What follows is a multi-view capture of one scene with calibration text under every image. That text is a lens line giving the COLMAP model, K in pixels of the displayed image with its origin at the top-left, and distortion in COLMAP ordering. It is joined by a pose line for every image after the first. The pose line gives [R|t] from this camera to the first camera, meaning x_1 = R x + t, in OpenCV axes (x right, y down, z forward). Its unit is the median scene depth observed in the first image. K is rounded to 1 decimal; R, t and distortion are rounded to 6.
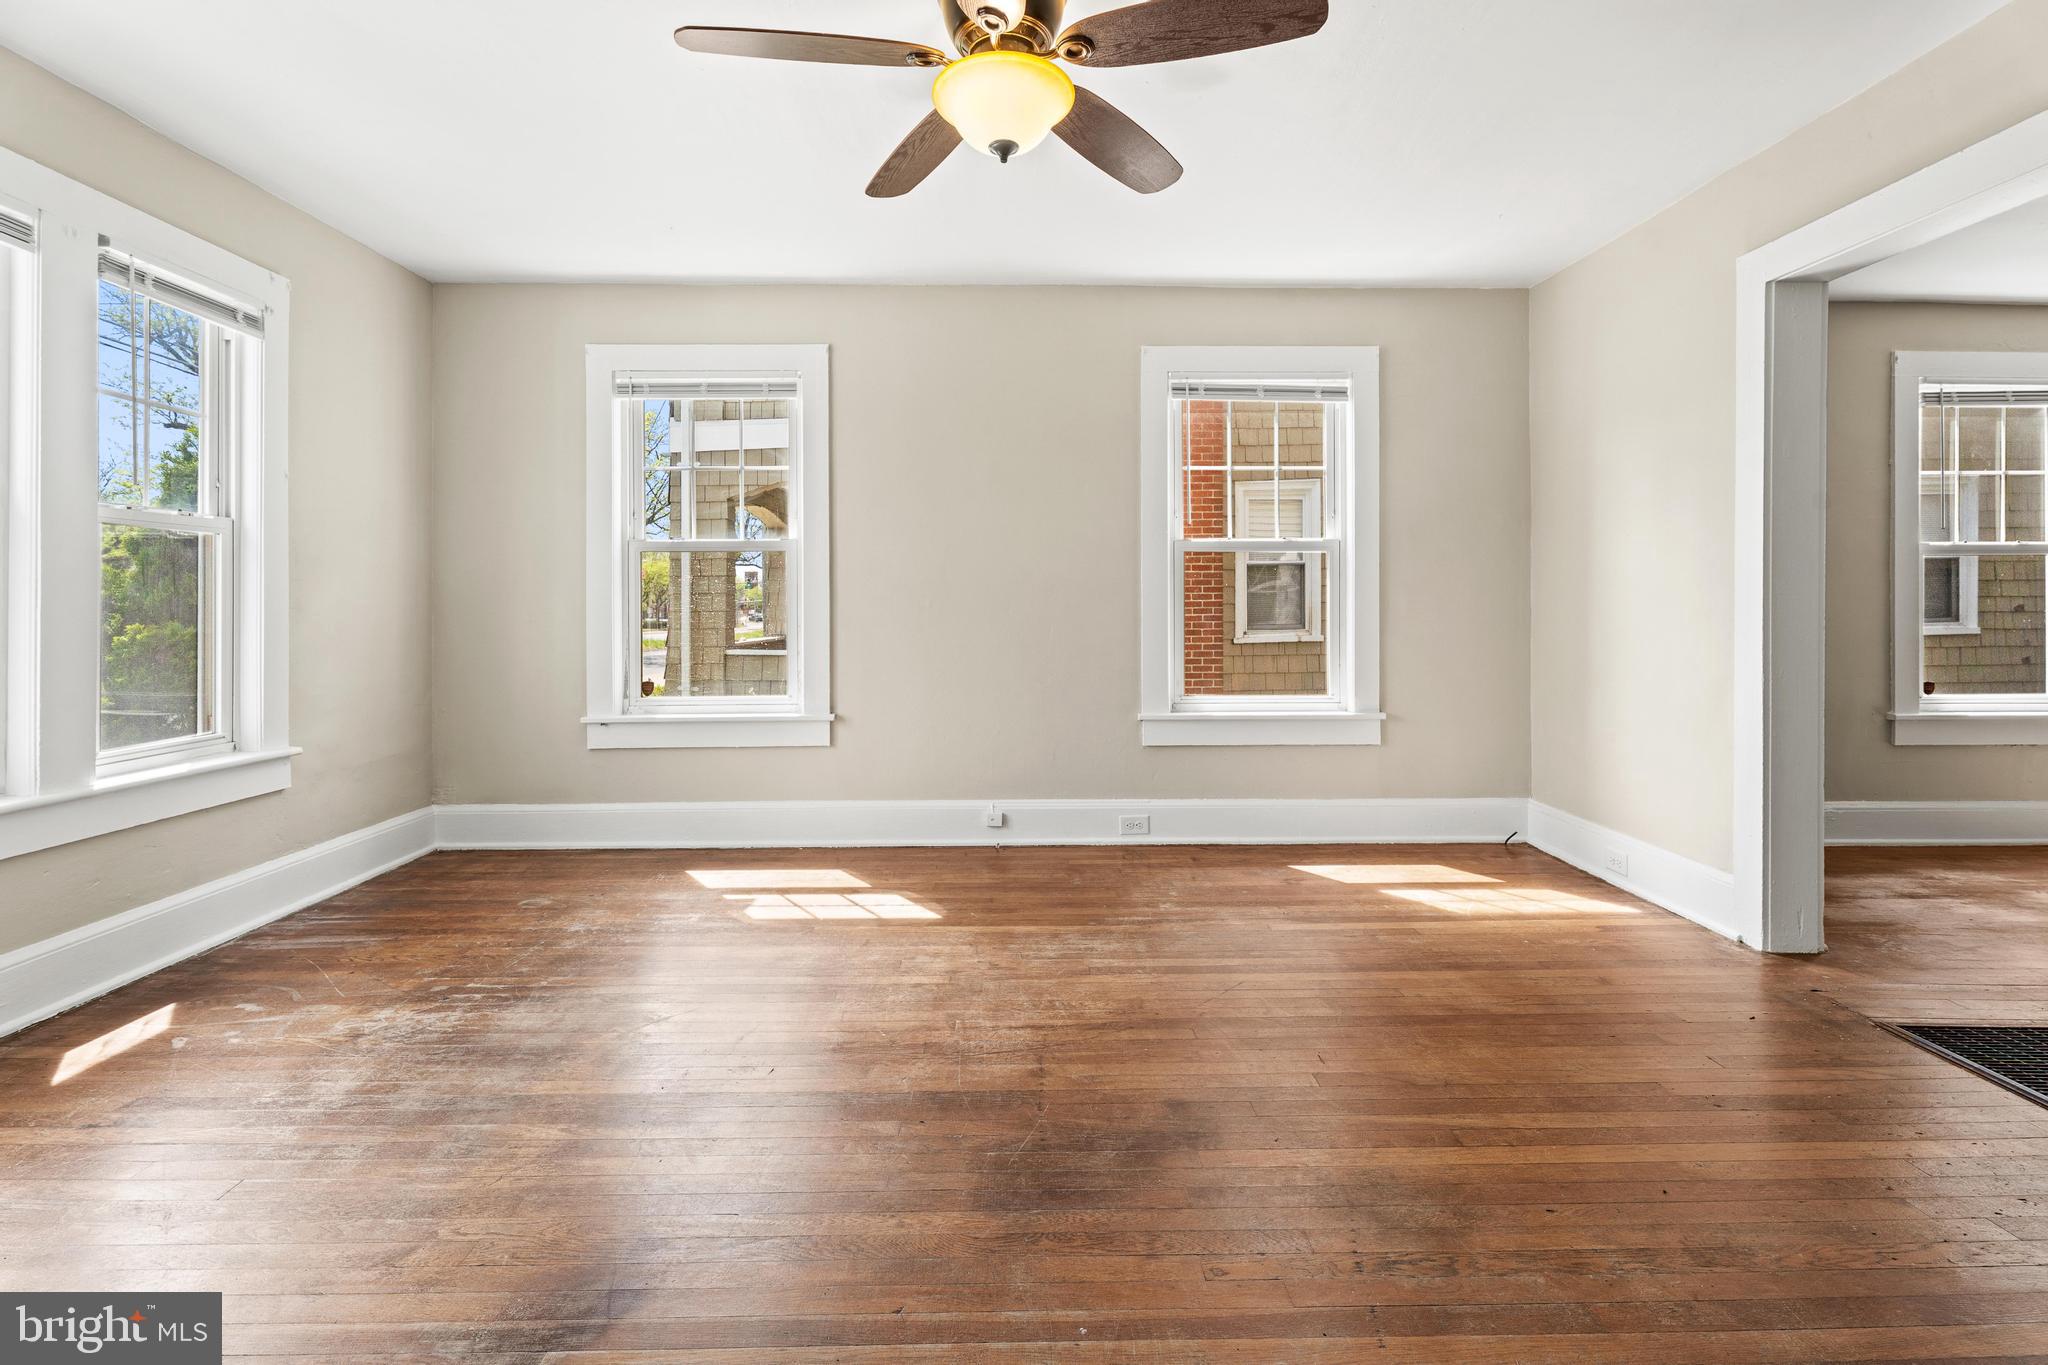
lens RADIAL K [[953.8, 0, 988.7], [0, 953.8, 617.1], [0, 0, 1]] dist [0.002639, -0.001158]
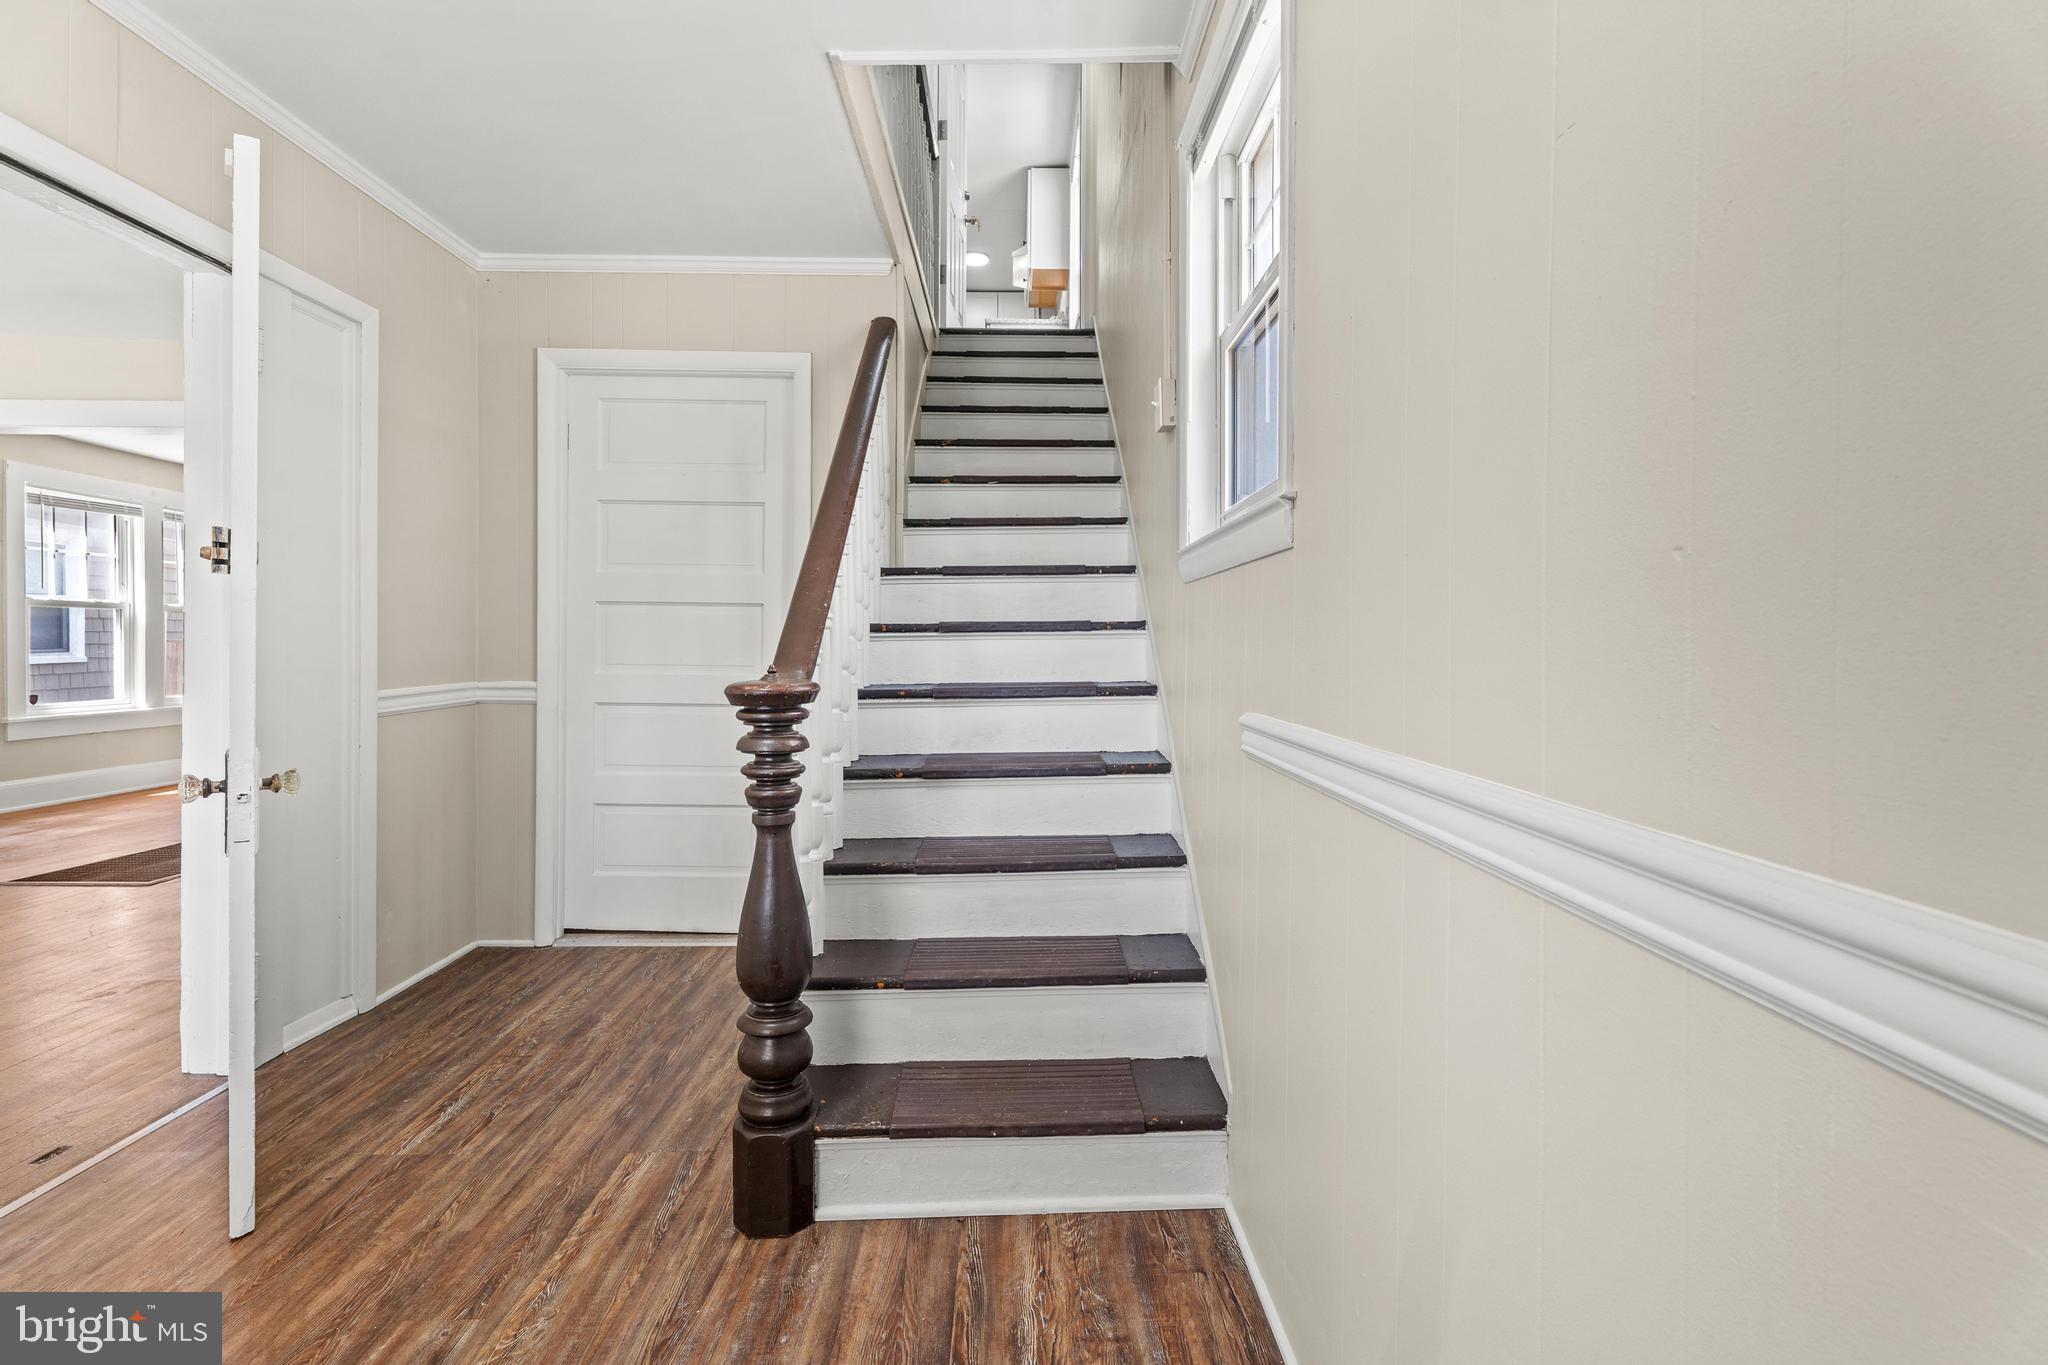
lens RADIAL K [[953.8, 0, 1039.3], [0, 953.8, 639.9], [0, 0, 1]] dist [0.002639, -0.001158]
pose [[-0.007378, 0.000766, 0.999972, -0.460183], [0.006974, 0.999975, -0.000714, -0.003427], [-0.999948, 0.006969, -0.007383, -0.499208]]
